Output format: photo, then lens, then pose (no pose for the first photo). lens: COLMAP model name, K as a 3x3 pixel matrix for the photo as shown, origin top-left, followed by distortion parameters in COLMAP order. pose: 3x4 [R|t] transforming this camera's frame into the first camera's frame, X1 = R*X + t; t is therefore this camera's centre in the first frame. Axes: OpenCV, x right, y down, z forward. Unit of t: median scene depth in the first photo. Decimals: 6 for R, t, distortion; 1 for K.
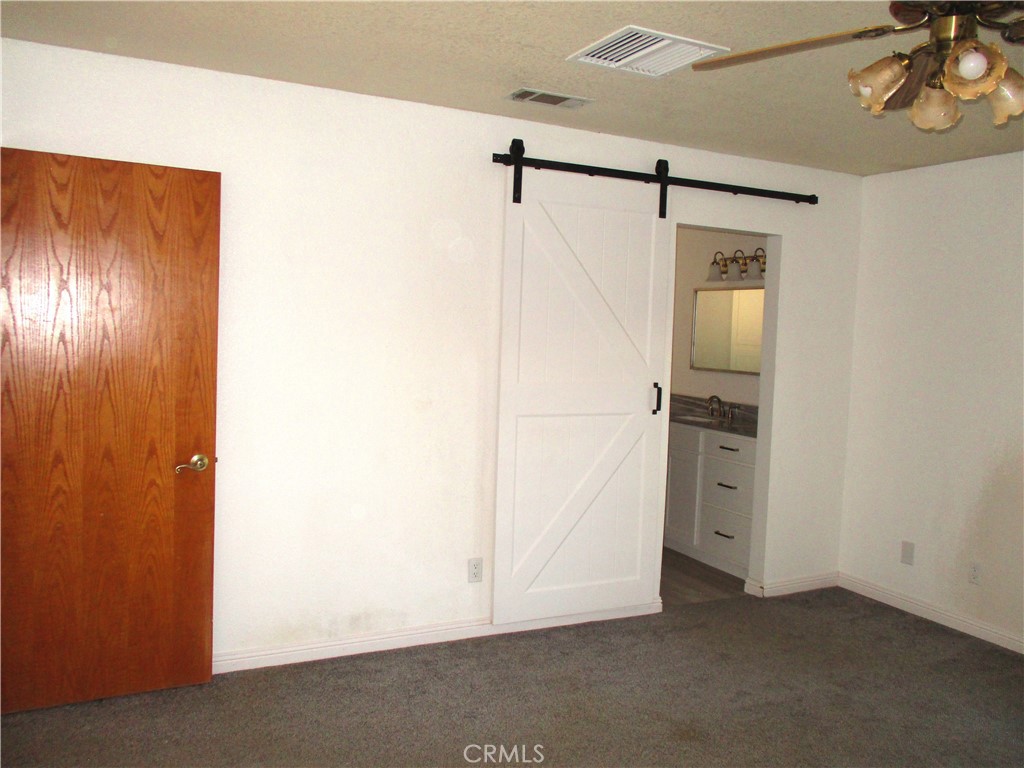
lens RADIAL K [[858.2, 0, 547.5], [0, 858.2, 376.9], [0, 0, 1]] dist [-0.031873, 0.028407]
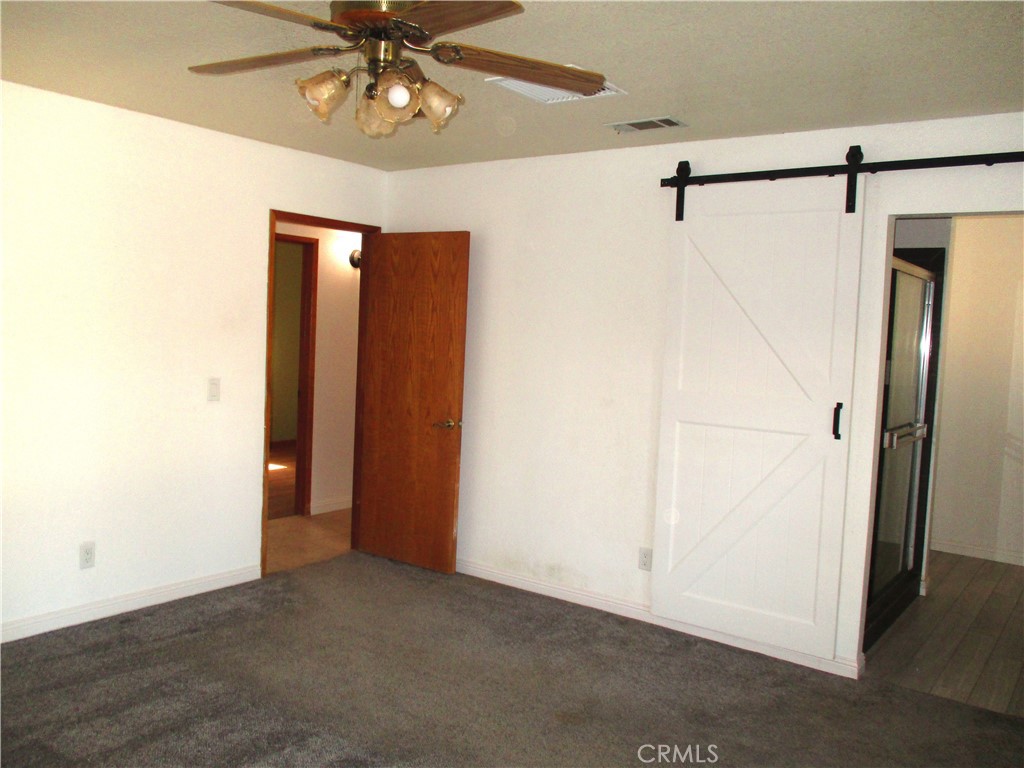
lens RADIAL K [[858.2, 0, 522.9], [0, 858.2, 380.6], [0, 0, 1]] dist [-0.031873, 0.028407]
pose [[0.446770, 0.034177, -0.893996, 0.836057], [-0.083440, 0.996506, -0.003603, 0.016032], [0.890749, 0.076205, 0.448061, 0.361555]]
